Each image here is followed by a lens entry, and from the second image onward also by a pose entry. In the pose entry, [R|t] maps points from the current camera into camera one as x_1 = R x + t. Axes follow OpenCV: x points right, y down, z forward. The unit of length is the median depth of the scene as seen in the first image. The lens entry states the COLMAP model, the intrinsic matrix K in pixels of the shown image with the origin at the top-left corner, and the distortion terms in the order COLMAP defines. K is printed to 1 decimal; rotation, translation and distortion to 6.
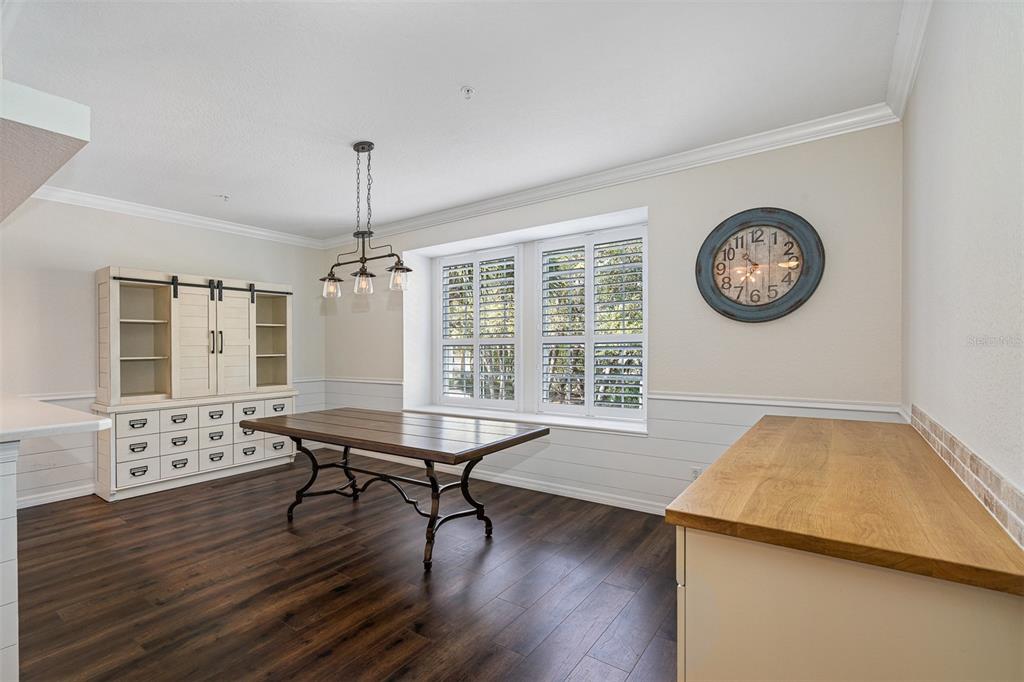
lens RADIAL K [[473.7, 0, 509.8], [0, 473.7, 353.5], [0, 0, 1]] dist [-0.002345, -0.000153]
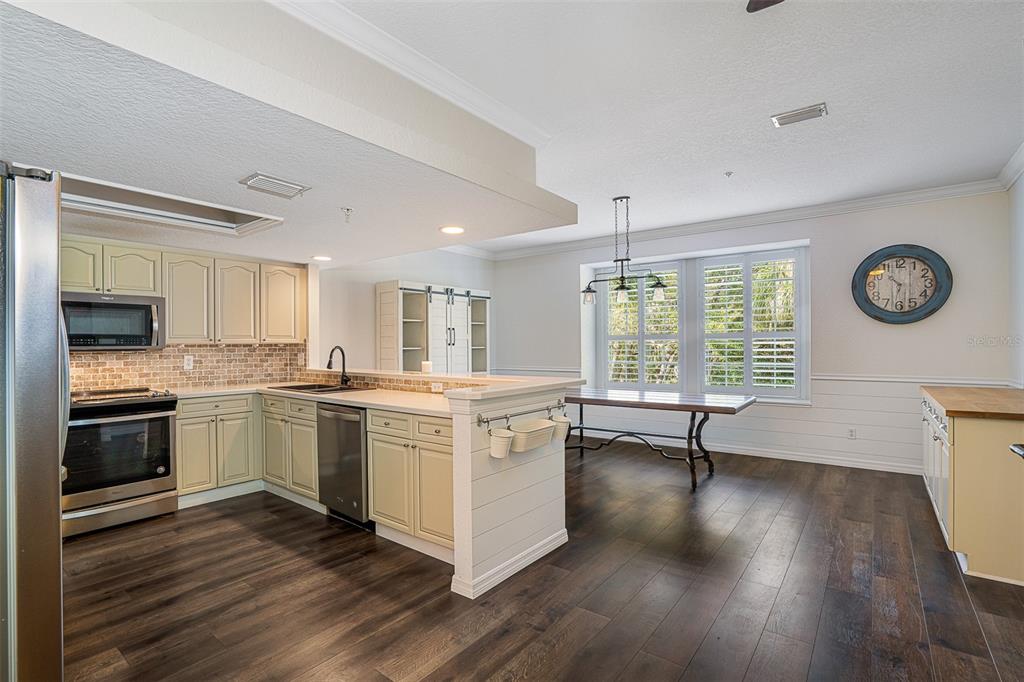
lens RADIAL K [[479.6, 0, 509.1], [0, 479.6, 347.3], [0, 0, 1]] dist [-0.068672, 0.030260]
pose [[0.999611, 0.001746, -0.027825, -0.589020], [-0.001730, 0.999998, 0.000597, 0.005170], [0.027826, -0.000549, 0.999613, -0.410254]]
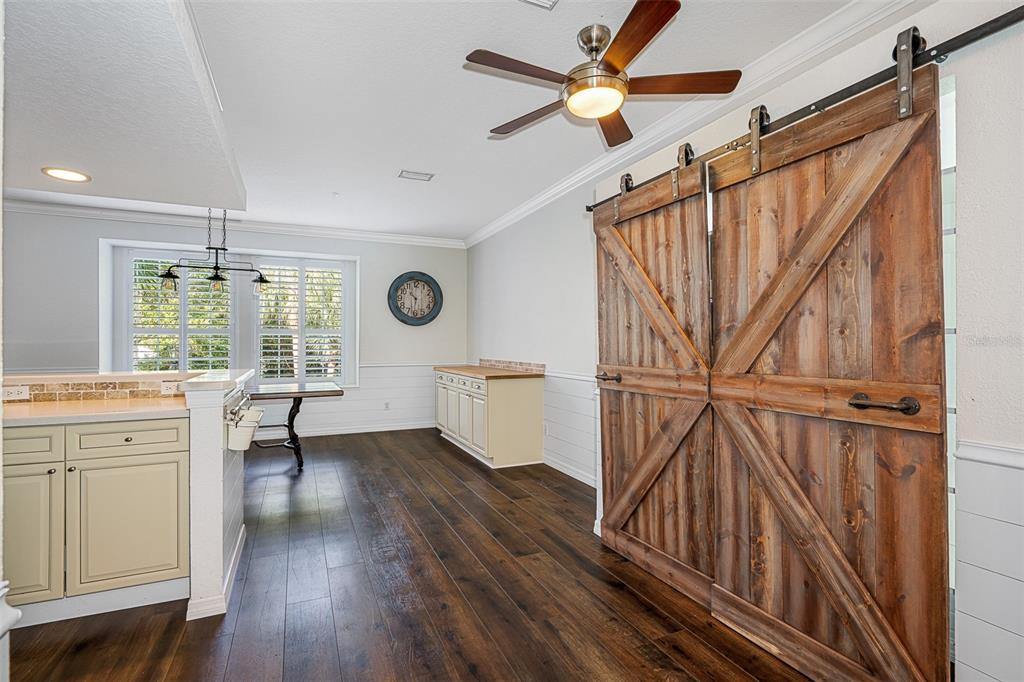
lens RADIAL K [[472.5, 0, 516.6], [0, 472.5, 339.2], [0, 0, 1]] dist [0.001460, 0.000713]
pose [[0.477801, 0.012582, 0.878378, -1.044670], [0.003258, 0.999865, -0.016094, 0.026231], [-0.878462, 0.010551, 0.477696, -0.366363]]
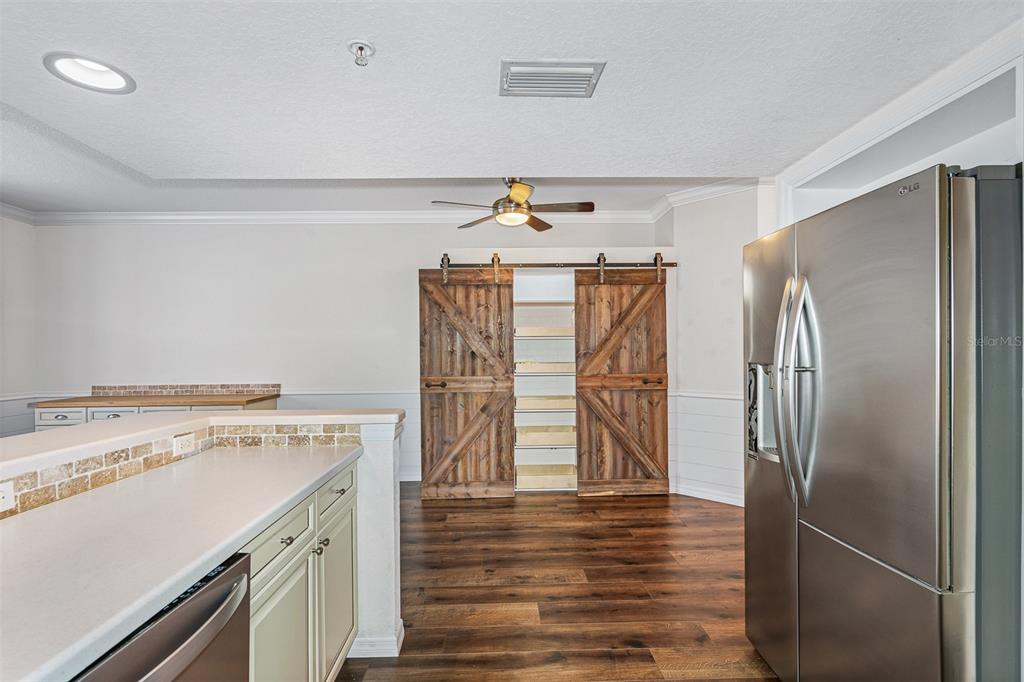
lens RADIAL K [[497.0, 0, 511.7], [0, 497.0, 352.4], [0, 0, 1]] dist [0.038700, 0.000781]
pose [[-0.616451, 0.004318, 0.787381, -1.283484], [0.014351, 0.999880, 0.005752, -0.006400], [-0.787262, 0.014845, -0.616440, 0.578585]]
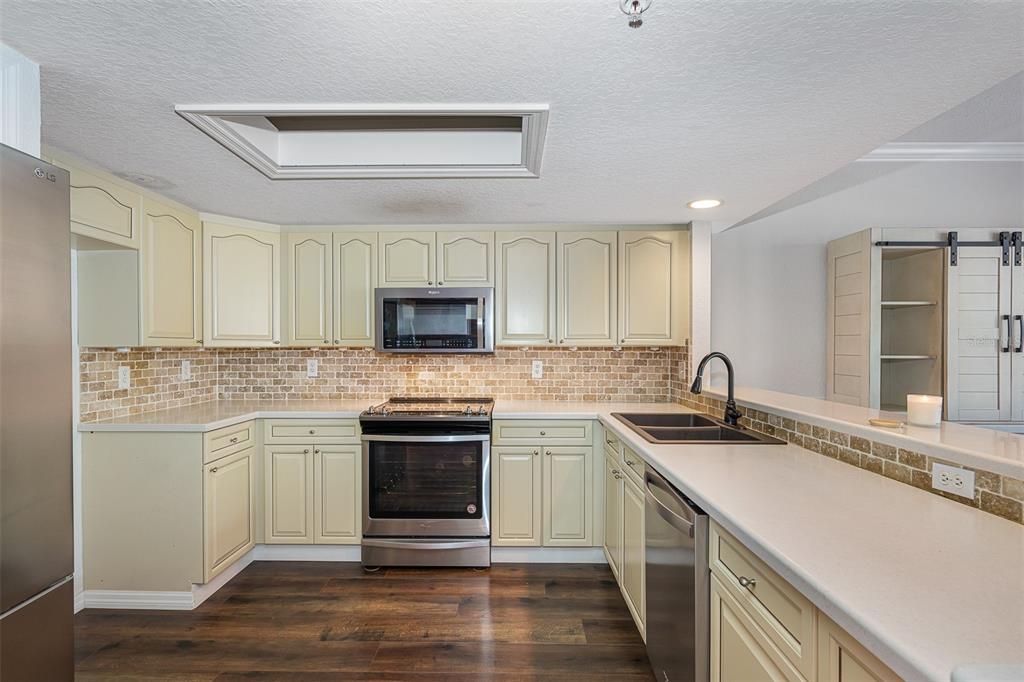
lens RADIAL K [[482.8, 0, 510.3], [0, 482.8, 347.5], [0, 0, 1]] dist [-0.001684, 0.000444]
pose [[0.580916, 0.010905, -0.813891, -0.677458], [-0.011041, 0.999924, 0.005517, -0.003615], [0.813889, 0.005781, 0.580992, 0.163001]]
